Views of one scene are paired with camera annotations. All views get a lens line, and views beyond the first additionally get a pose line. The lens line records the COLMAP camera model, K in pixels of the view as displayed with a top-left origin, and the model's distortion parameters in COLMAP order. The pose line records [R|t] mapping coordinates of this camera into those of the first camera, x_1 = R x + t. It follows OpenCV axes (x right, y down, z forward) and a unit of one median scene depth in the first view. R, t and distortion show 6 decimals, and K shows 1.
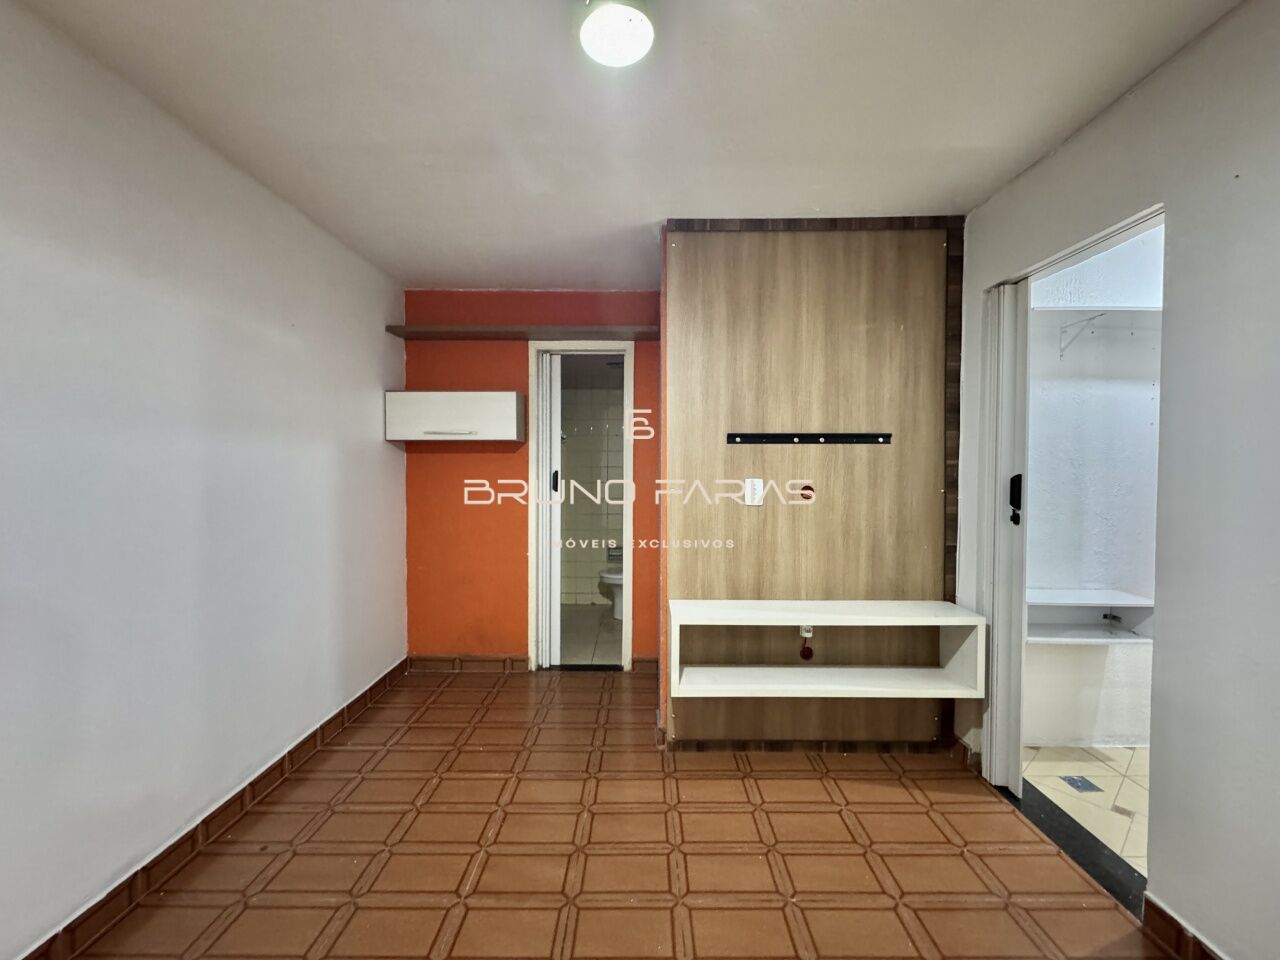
lens RADIAL K [[514.9, 0, 639.4], [0, 514.9, 477.9], [0, 0, 1]] dist [0.000143, 0.000297]
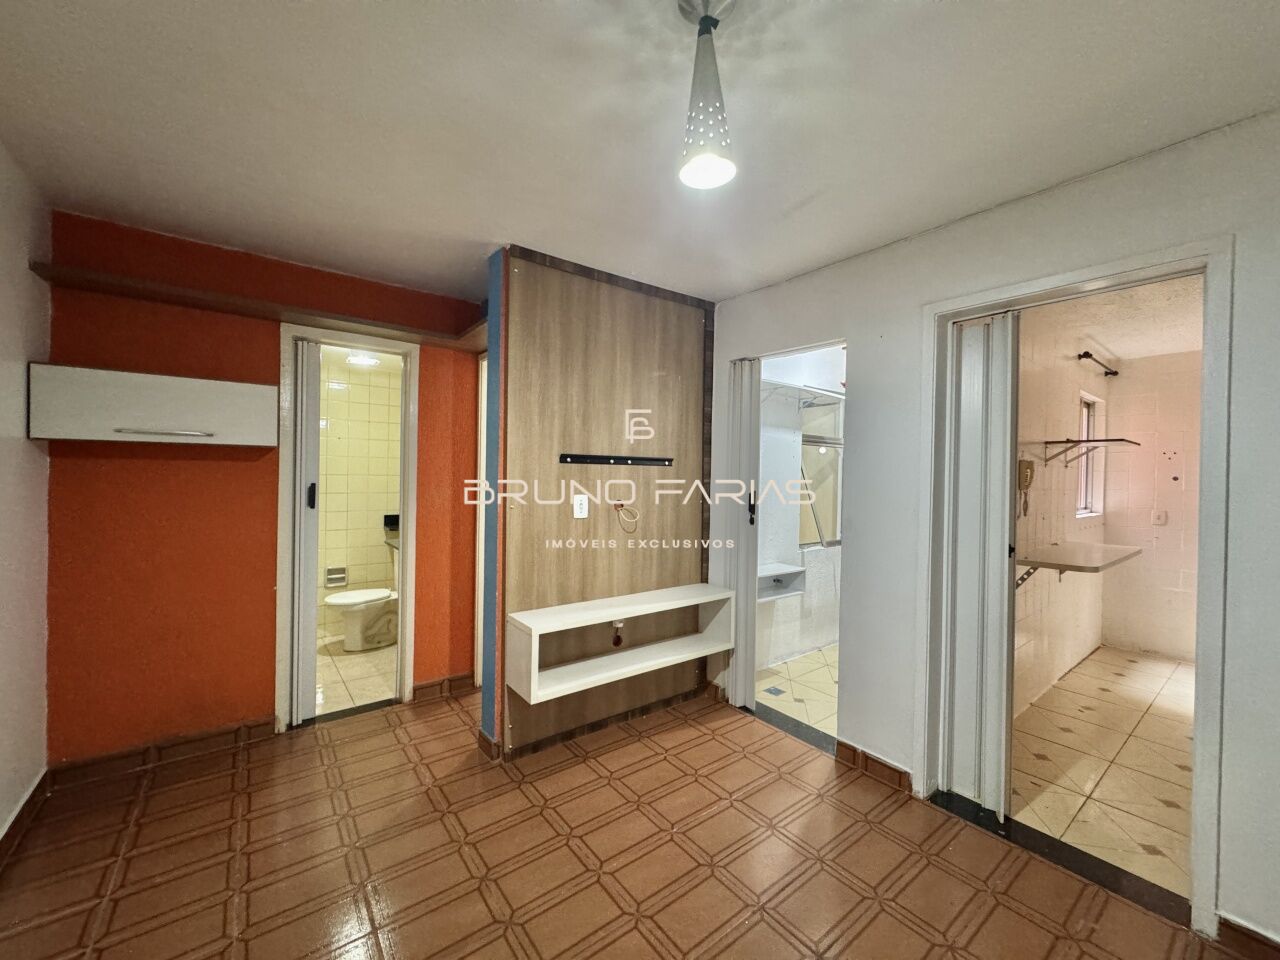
lens RADIAL K [[513.1, 0, 640.0], [0, 513.1, 480.0], [0, 0, 1]] dist [0.000699, 0.000831]
pose [[0.790205, 0.004278, 0.612828, -0.365956], [-0.003736, 0.999991, -0.002164, -0.029134], [-0.612831, -0.000579, 0.790213, 0.032985]]
